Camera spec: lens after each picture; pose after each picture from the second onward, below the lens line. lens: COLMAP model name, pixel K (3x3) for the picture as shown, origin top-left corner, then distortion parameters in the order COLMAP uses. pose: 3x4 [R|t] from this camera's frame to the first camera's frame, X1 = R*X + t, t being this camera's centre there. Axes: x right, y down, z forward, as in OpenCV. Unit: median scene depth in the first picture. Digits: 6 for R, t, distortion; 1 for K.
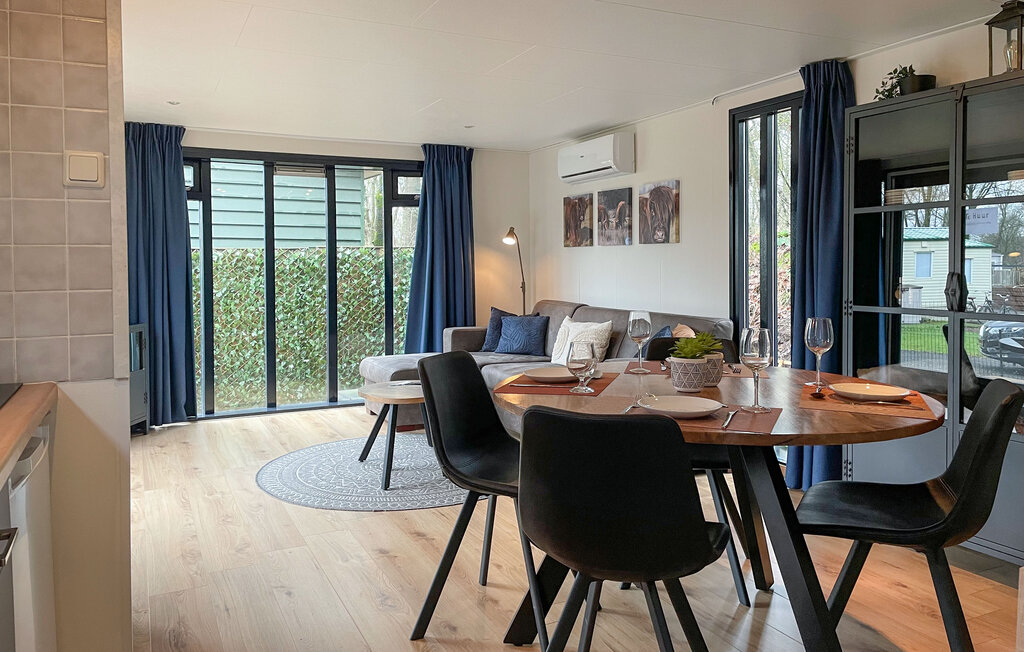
lens RADIAL K [[775.4, 0, 515.7], [0, 775.4, 277.3], [0, 0, 1]] dist [0.083735, -0.088470]
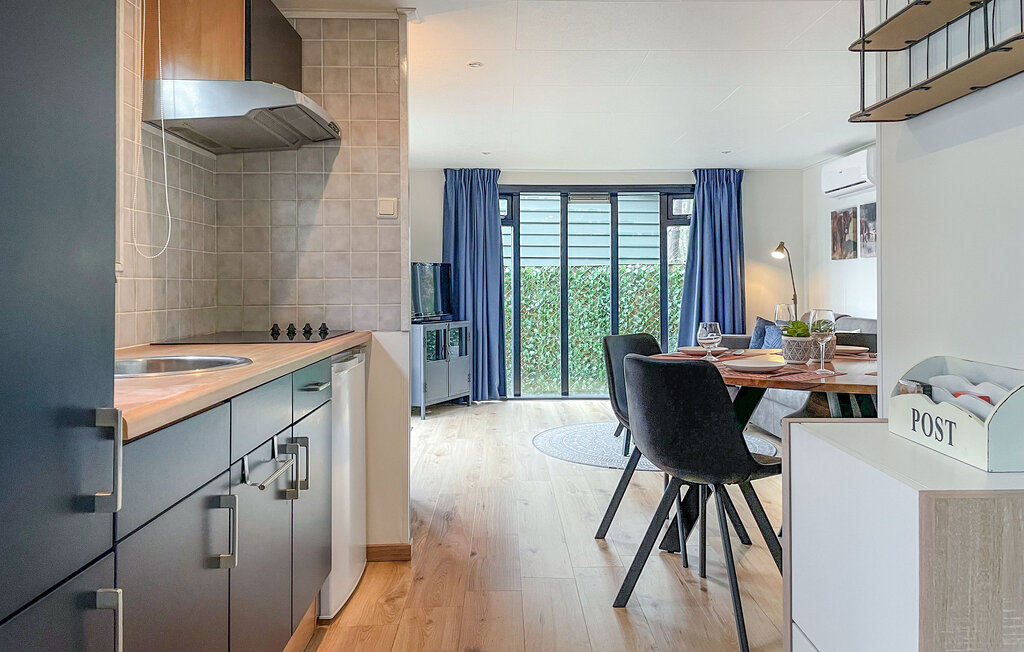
lens RADIAL K [[775.4, 0, 515.7], [0, 775.4, 277.3], [0, 0, 1]] dist [0.083735, -0.088470]
pose [[0.906536, -0.001056, -0.422127, 0.125794], [-0.010983, 0.999599, -0.026087, 0.016438], [0.421985, 0.028285, 0.906161, -0.122718]]
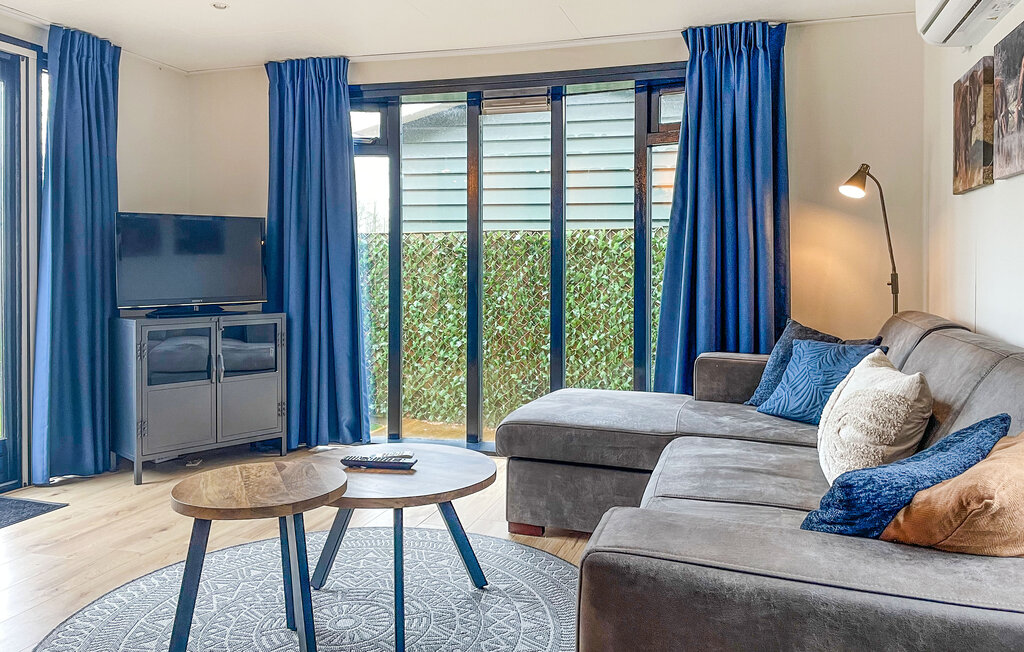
lens RADIAL K [[774.3, 0, 511.4], [0, 774.3, 272.3], [0, 0, 1]] dist [0.001148, 0.000522]
pose [[0.726977, 0.015481, -0.686487, 0.191570], [-0.021106, 0.999777, 0.000195, 0.011463], [0.686338, 0.014348, 0.727142, 0.517213]]
